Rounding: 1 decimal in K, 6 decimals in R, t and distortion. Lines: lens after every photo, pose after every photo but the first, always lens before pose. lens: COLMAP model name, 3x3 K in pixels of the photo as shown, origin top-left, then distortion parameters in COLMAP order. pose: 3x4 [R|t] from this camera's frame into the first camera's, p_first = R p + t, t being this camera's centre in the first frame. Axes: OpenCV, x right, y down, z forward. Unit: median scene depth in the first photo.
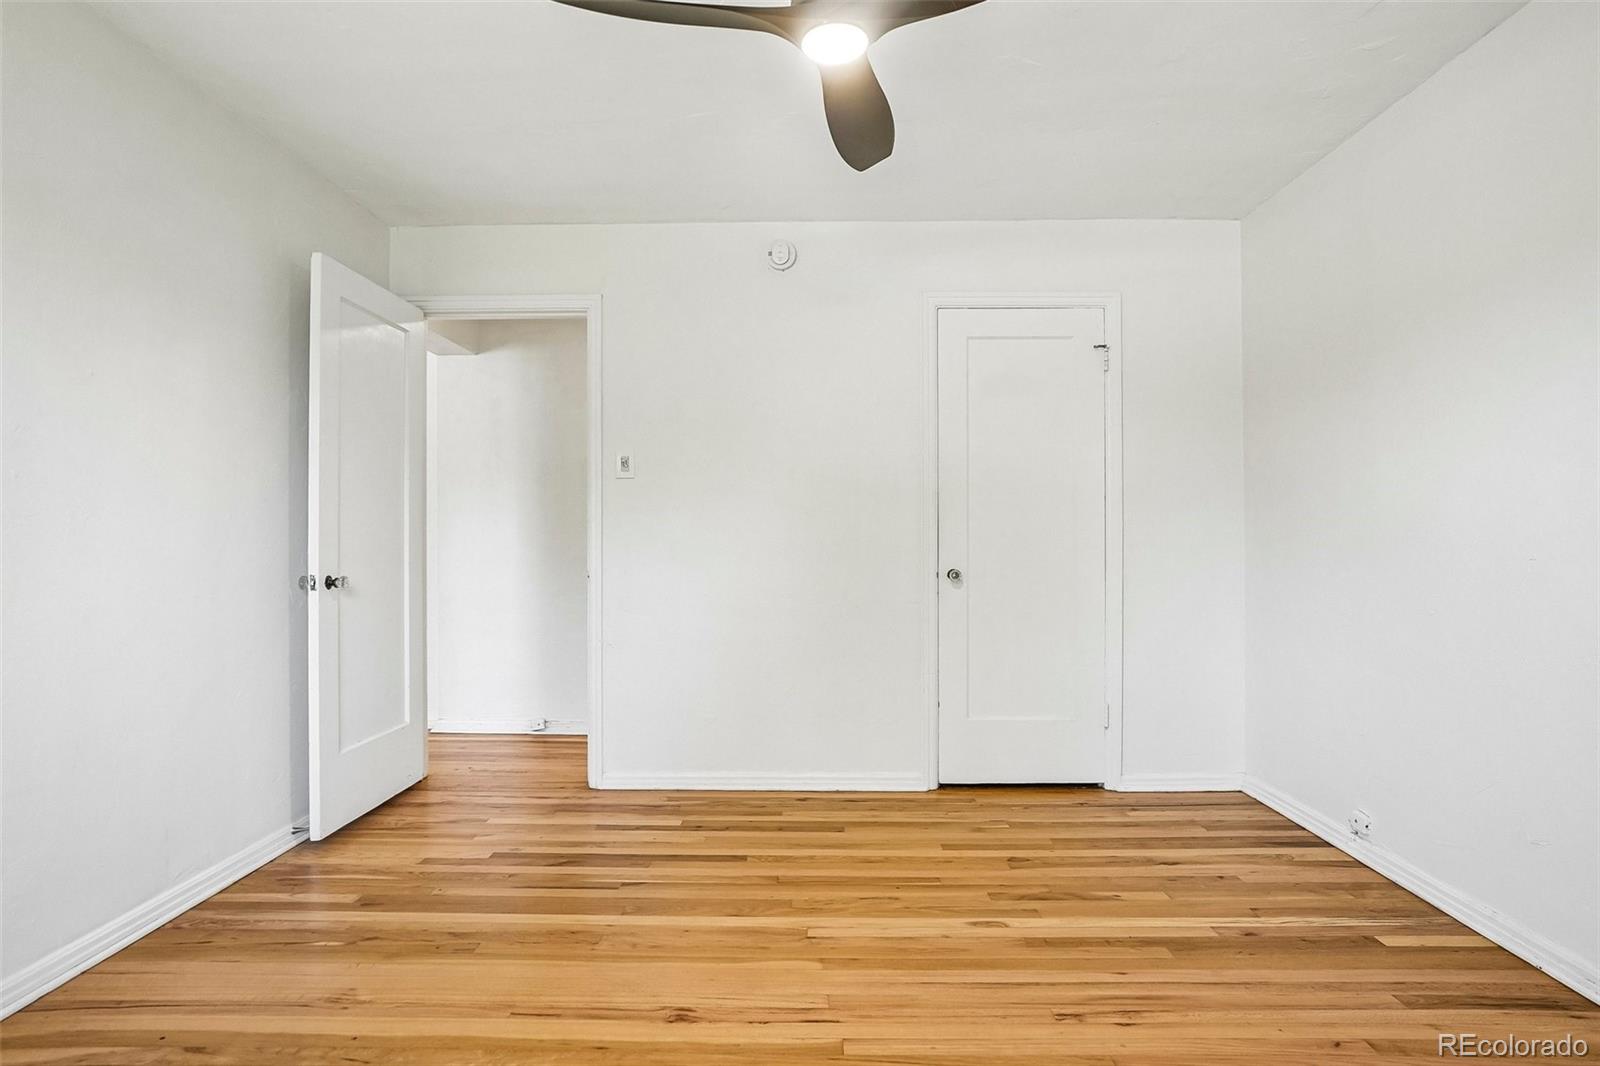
lens RADIAL K [[815.1, 0, 800.0], [0, 815.1, 533.0], [0, 0, 1]] dist [-0.044622, 0.024649]
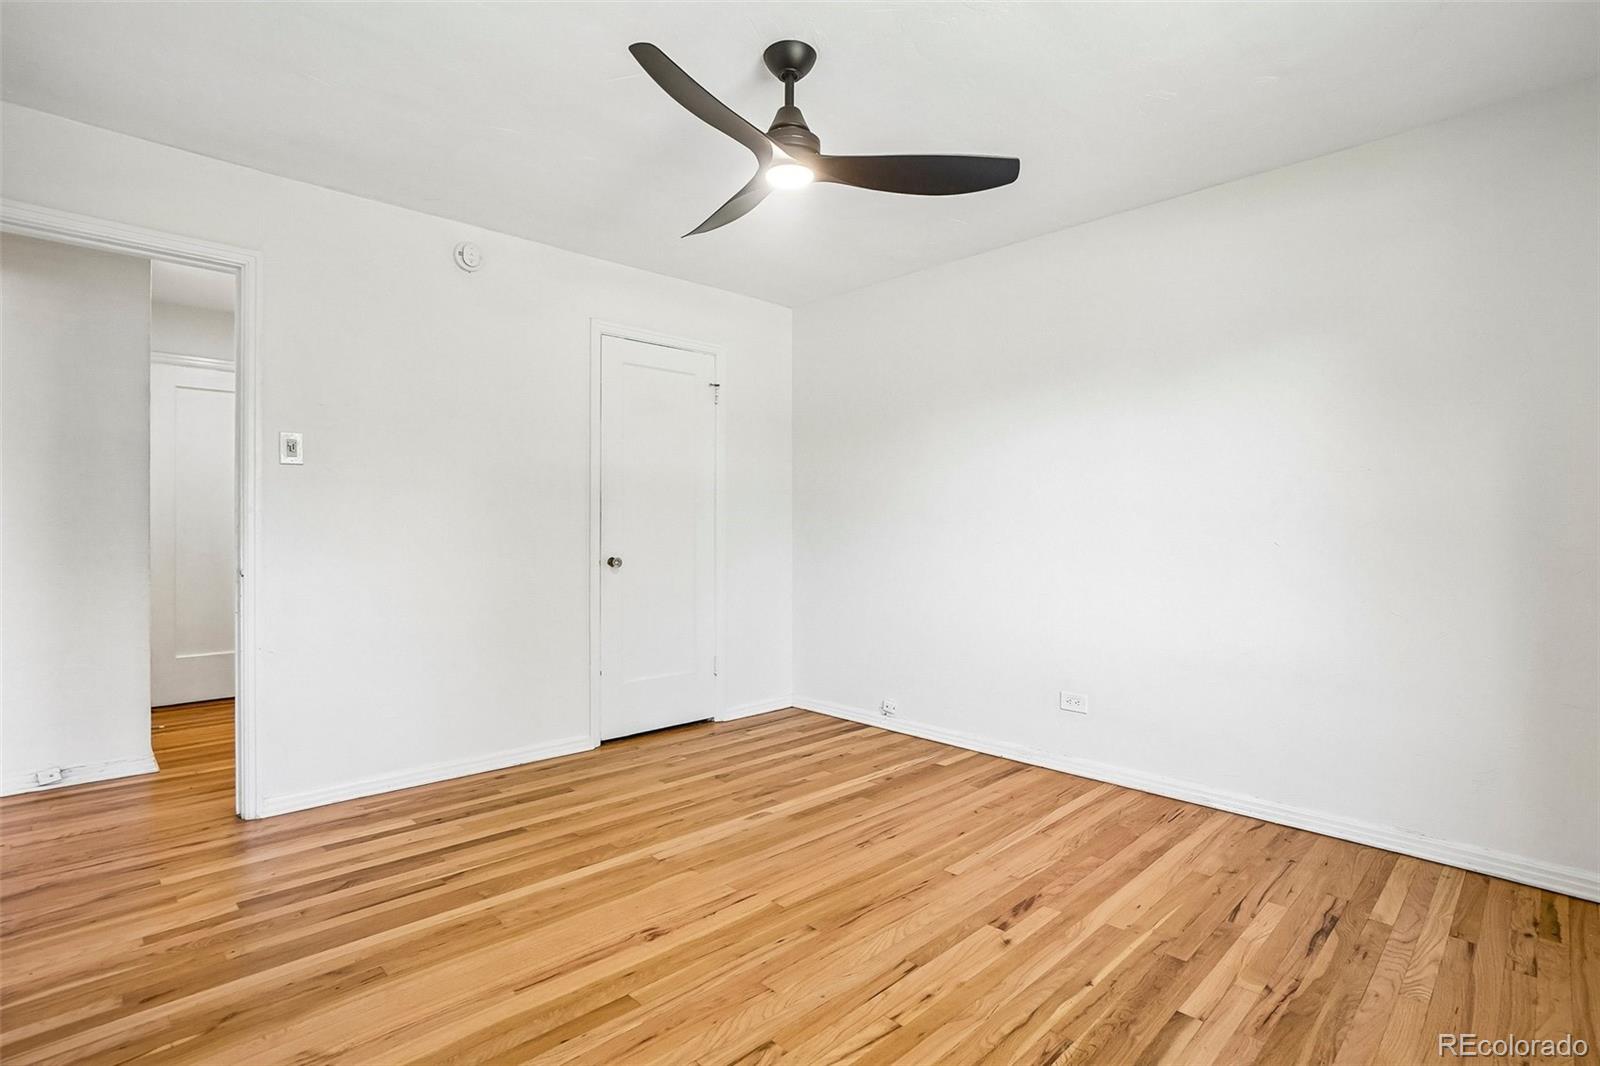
lens RADIAL K [[761.5, 0, 773.5], [0, 761.5, 537.5], [0, 0, 1]] dist [-0.045294, 0.019850]
pose [[0.727982, -0.007164, 0.685558, -0.508994], [-0.005318, 0.999856, 0.016095, -0.005342], [-0.685575, -0.015363, 0.727840, 0.046030]]
